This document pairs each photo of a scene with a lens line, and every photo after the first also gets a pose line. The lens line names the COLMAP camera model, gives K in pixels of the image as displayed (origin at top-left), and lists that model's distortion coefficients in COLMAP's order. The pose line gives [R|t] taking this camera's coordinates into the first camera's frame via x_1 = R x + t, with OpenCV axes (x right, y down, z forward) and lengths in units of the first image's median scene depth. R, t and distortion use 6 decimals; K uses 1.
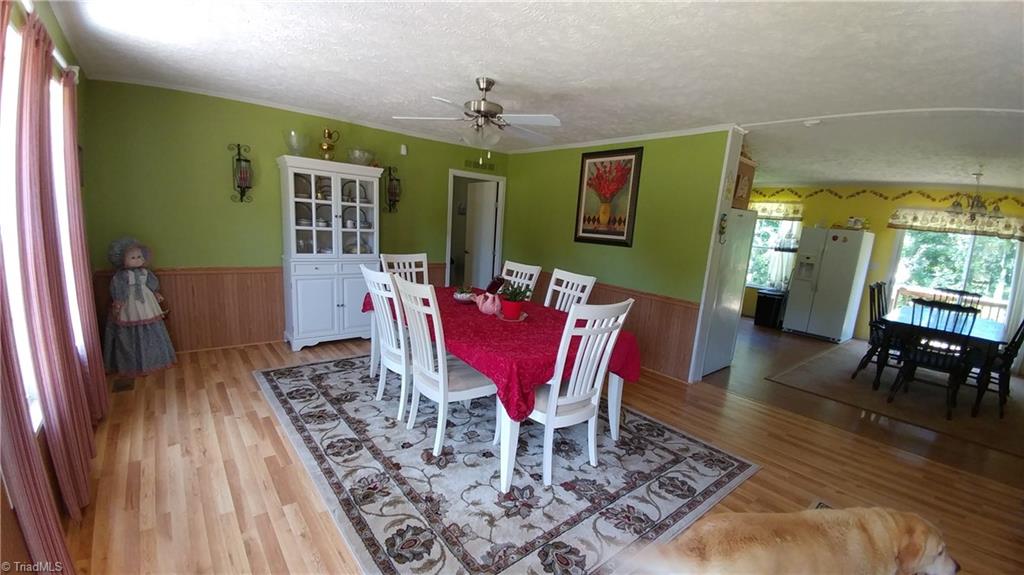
lens RADIAL K [[408.5, 0, 510.7], [0, 408.5, 324.7], [0, 0, 1]] dist [-0.013397, -0.000114]
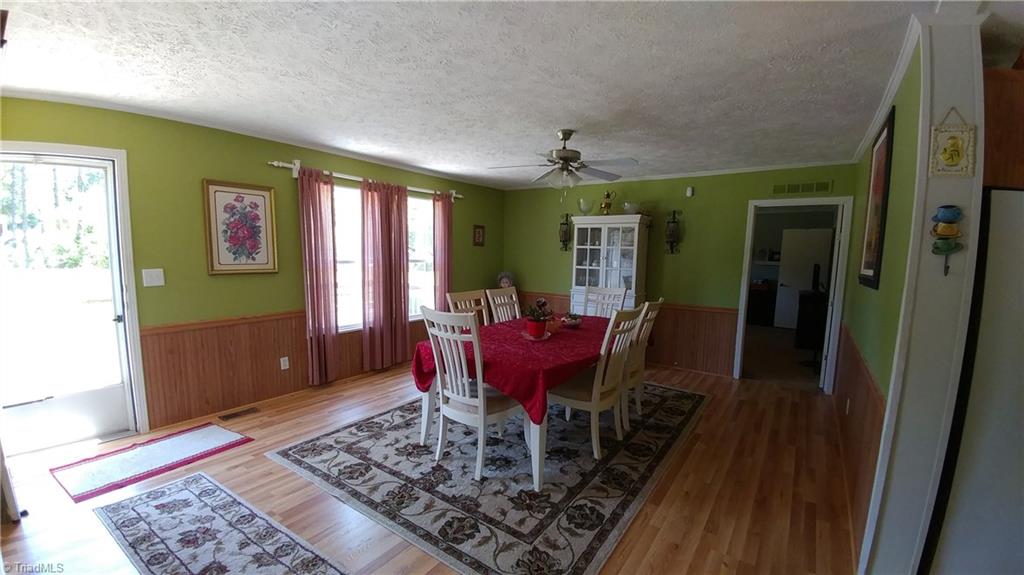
lens RADIAL K [[423.4, 0, 510.7], [0, 423.4, 295.9], [0, 0, 1]] dist [0.000655, -0.000086]
pose [[0.251117, 0.029949, -0.967493, 1.232035], [-0.244774, 0.969000, -0.033537, -0.069683], [0.936497, 0.245238, 0.250663, 0.730651]]
